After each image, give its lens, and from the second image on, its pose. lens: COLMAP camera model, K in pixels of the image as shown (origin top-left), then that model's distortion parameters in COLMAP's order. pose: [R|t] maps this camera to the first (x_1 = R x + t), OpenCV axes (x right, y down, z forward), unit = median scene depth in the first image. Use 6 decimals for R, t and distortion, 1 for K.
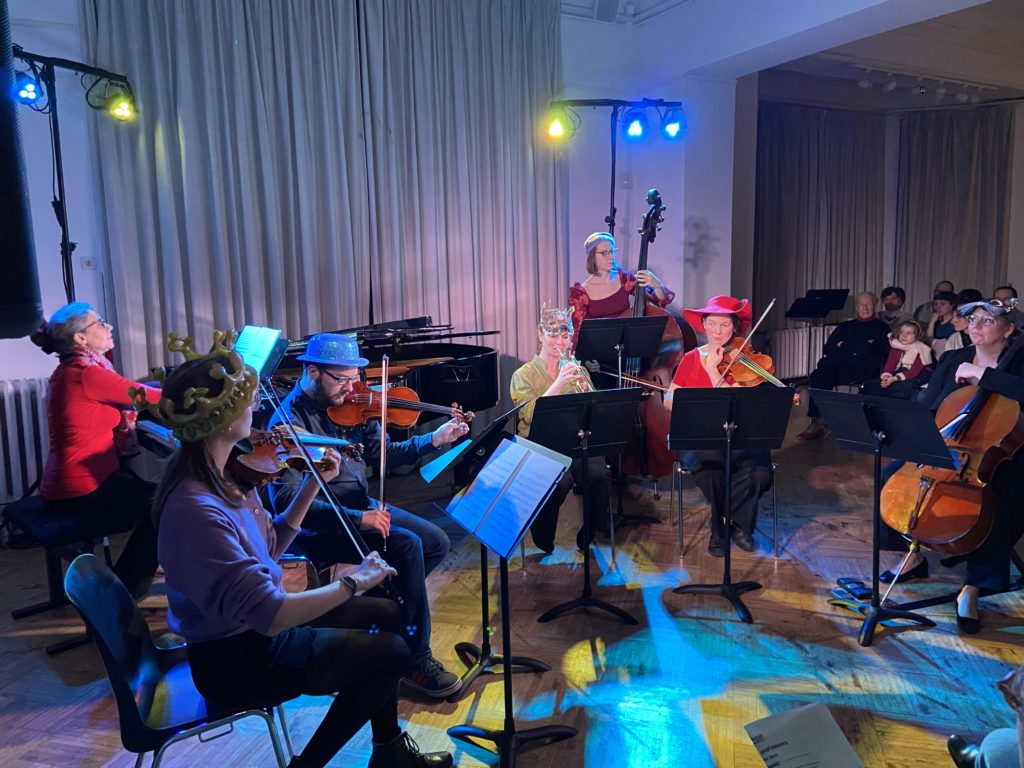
lens RADIAL K [[782.5, 0, 509.3], [0, 782.5, 374.8], [0, 0, 1]] dist [0.077857, -0.080049]
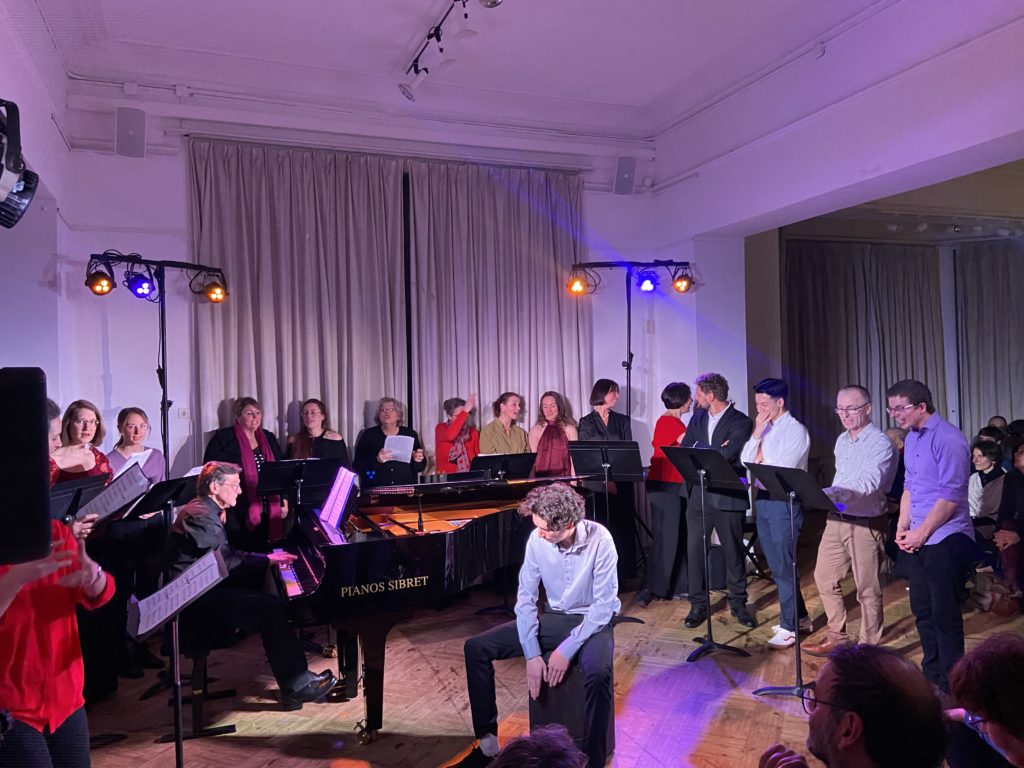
lens RADIAL K [[782.5, 0, 502.6], [0, 782.5, 367.4], [0, 0, 1]] dist [0.077857, -0.080049]
pose [[0.987645, -0.002443, -0.156688, 0.130443], [-0.017907, 0.991569, -0.128336, -0.046857], [0.155681, 0.129556, 0.979275, -0.122239]]
